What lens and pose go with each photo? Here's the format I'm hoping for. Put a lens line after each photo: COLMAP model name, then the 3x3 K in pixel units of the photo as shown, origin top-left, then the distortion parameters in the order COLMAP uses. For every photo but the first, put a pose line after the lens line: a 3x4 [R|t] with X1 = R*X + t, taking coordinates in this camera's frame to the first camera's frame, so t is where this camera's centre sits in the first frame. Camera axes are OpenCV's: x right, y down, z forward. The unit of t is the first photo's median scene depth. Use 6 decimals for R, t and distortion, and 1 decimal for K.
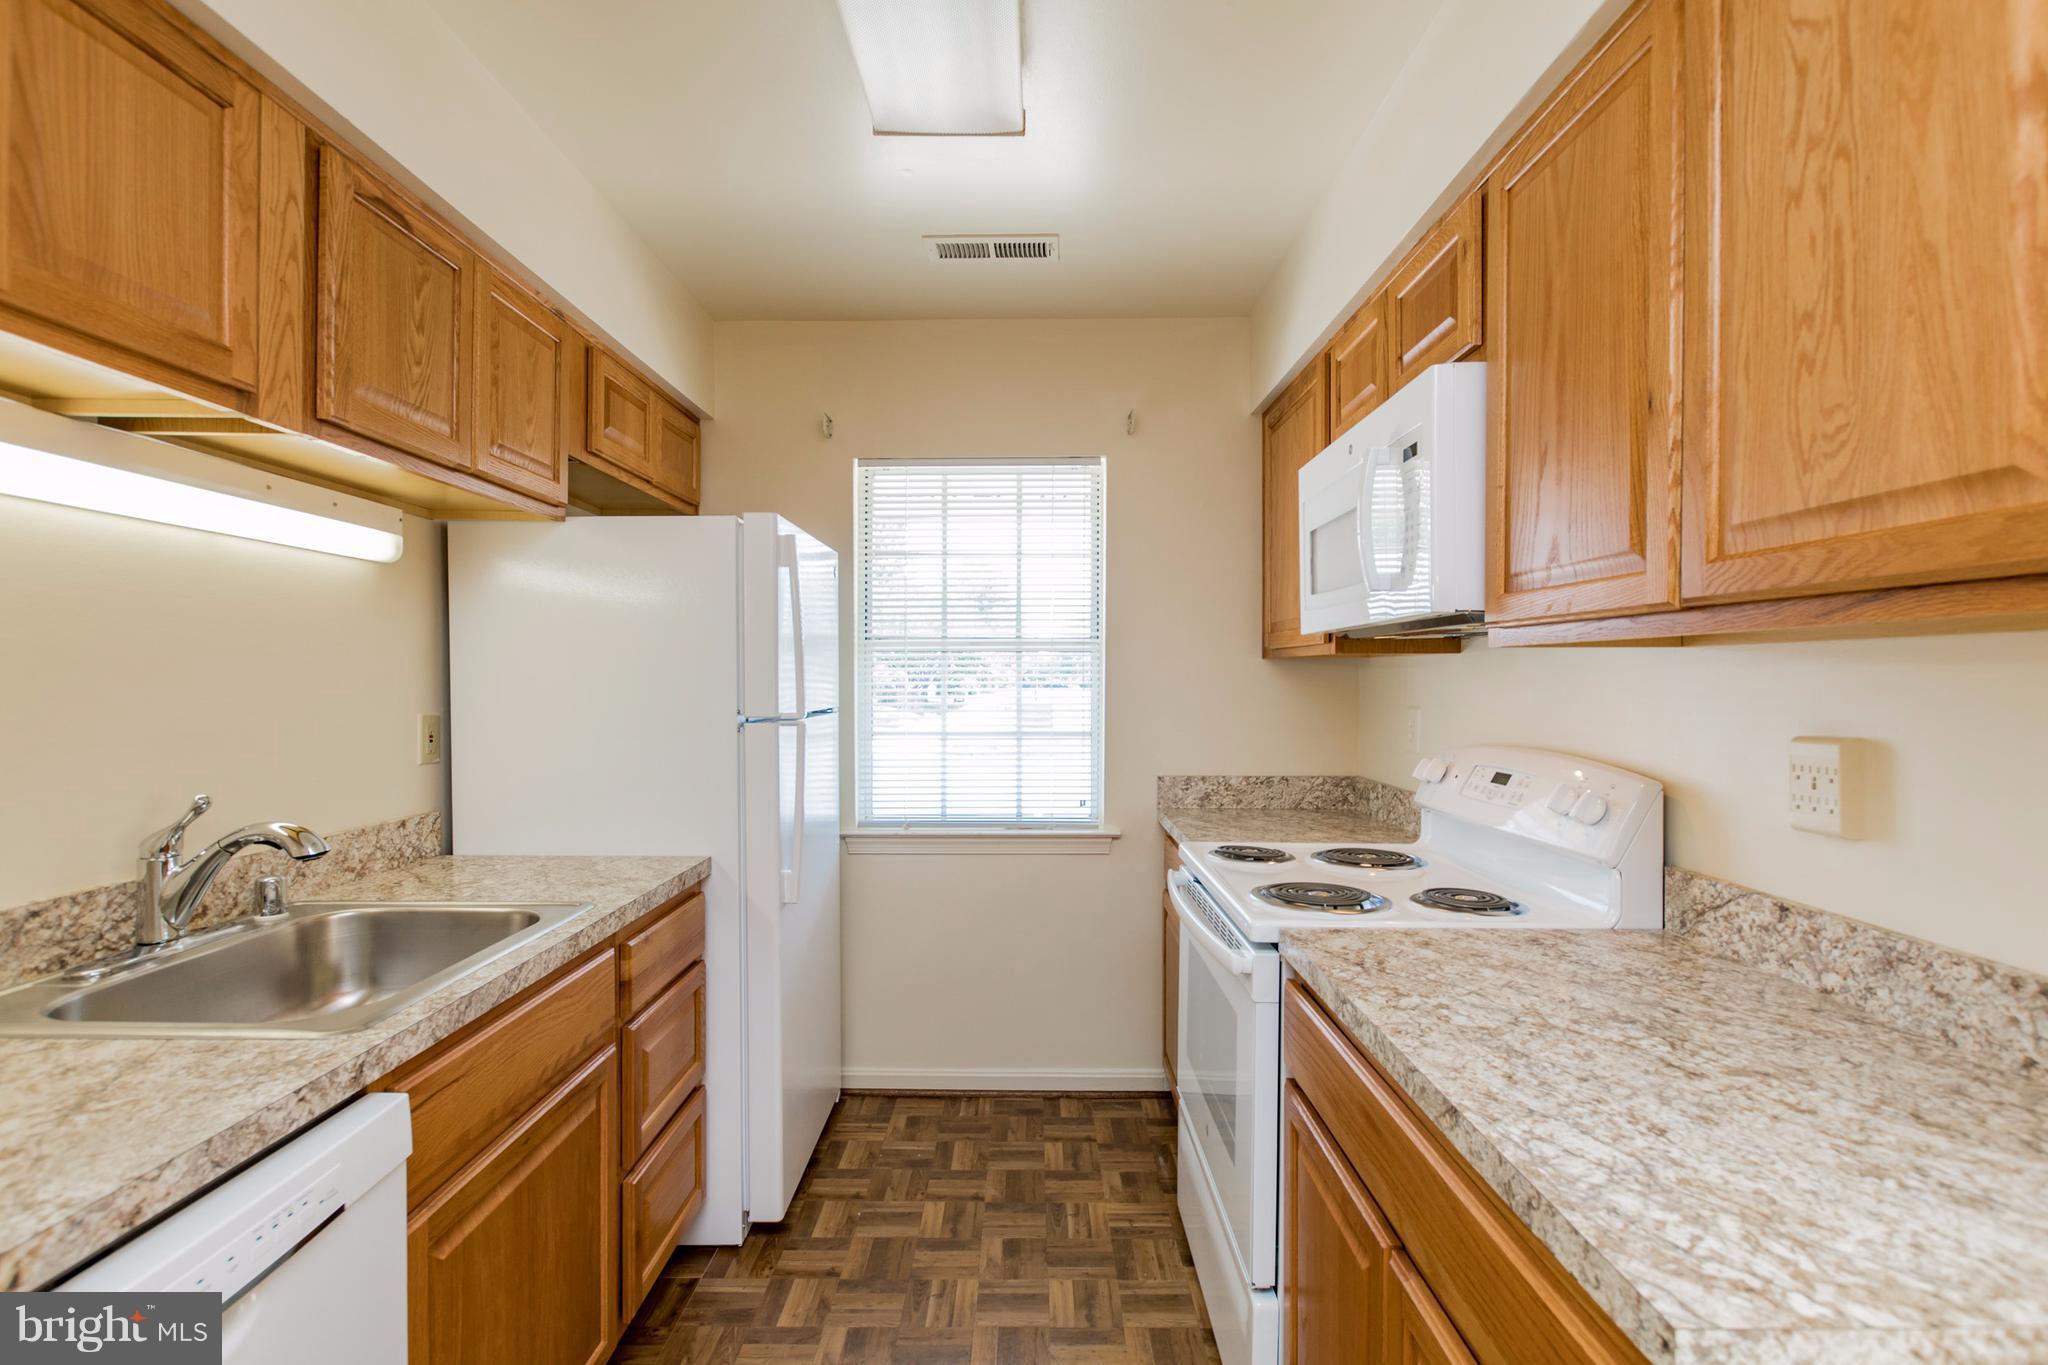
lens RADIAL K [[972.0, 0, 1030.7], [0, 972.0, 690.4], [0, 0, 1]] dist [0.008149, -0.006096]
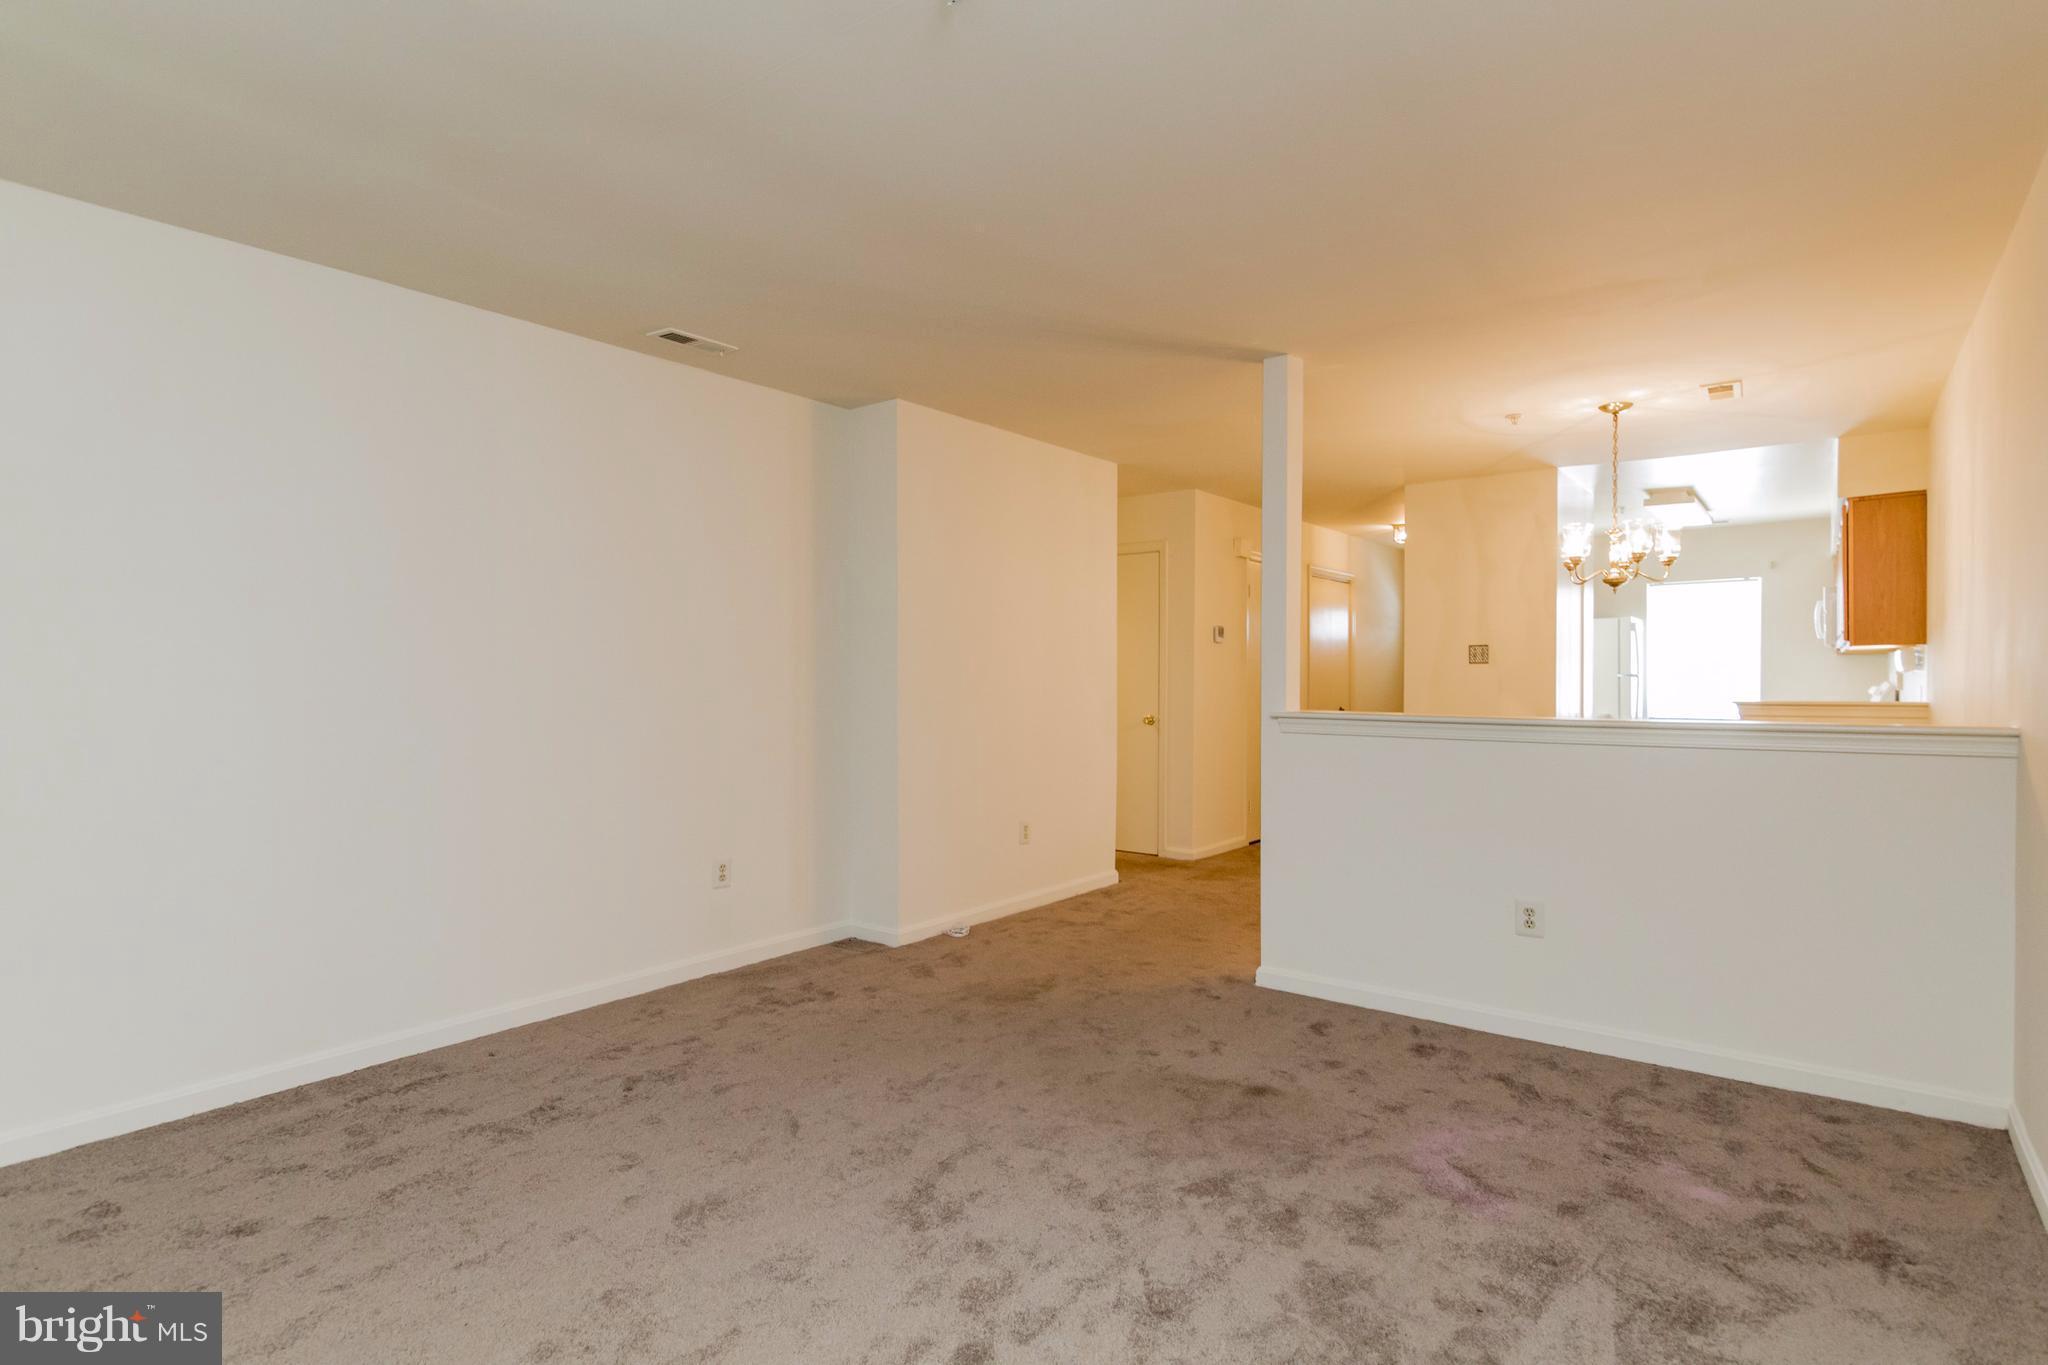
lens RADIAL K [[1000.6, 0, 1054.9], [0, 1000.6, 688.5], [0, 0, 1]] dist [-0.000848, -0.001227]
pose [[0.799281, 0.001679, -0.600955, 0.285847], [-0.003257, 0.999994, -0.001539, 0.105529], [0.600949, 0.003187, 0.799281, -3.649719]]
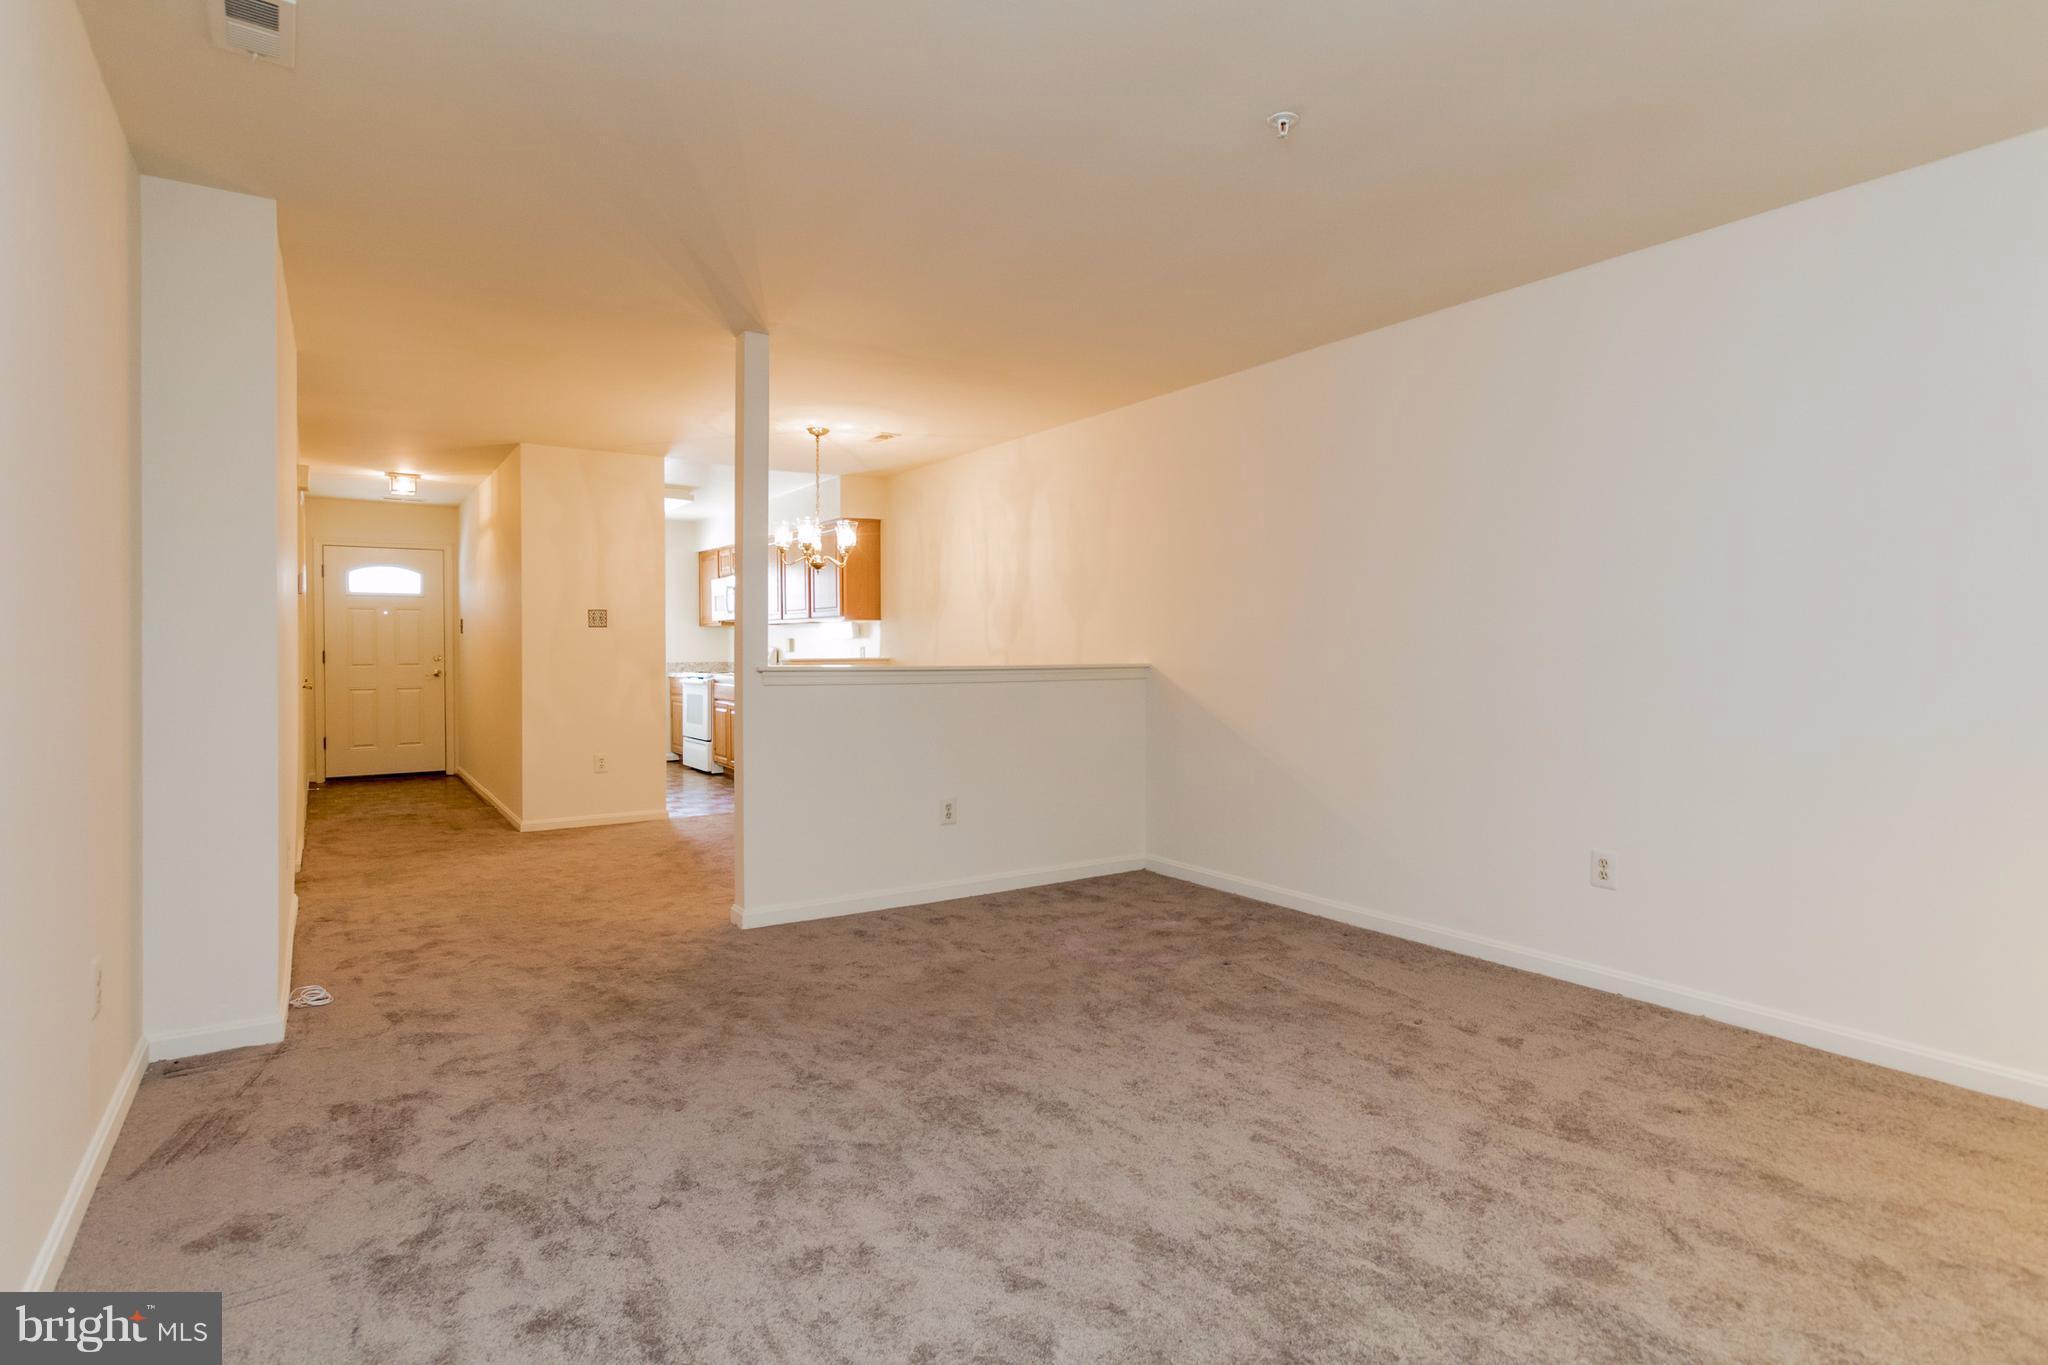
lens RADIAL K [[947.3, 0, 1050.1], [0, 947.3, 645.4], [0, 0, 1]] dist [0.001212, -0.000279]
pose [[0.858044, -0.001265, 0.513574, -0.848760], [0.008602, 0.999892, -0.011909, 0.128312], [-0.513504, 0.014636, 0.857963, -3.804956]]
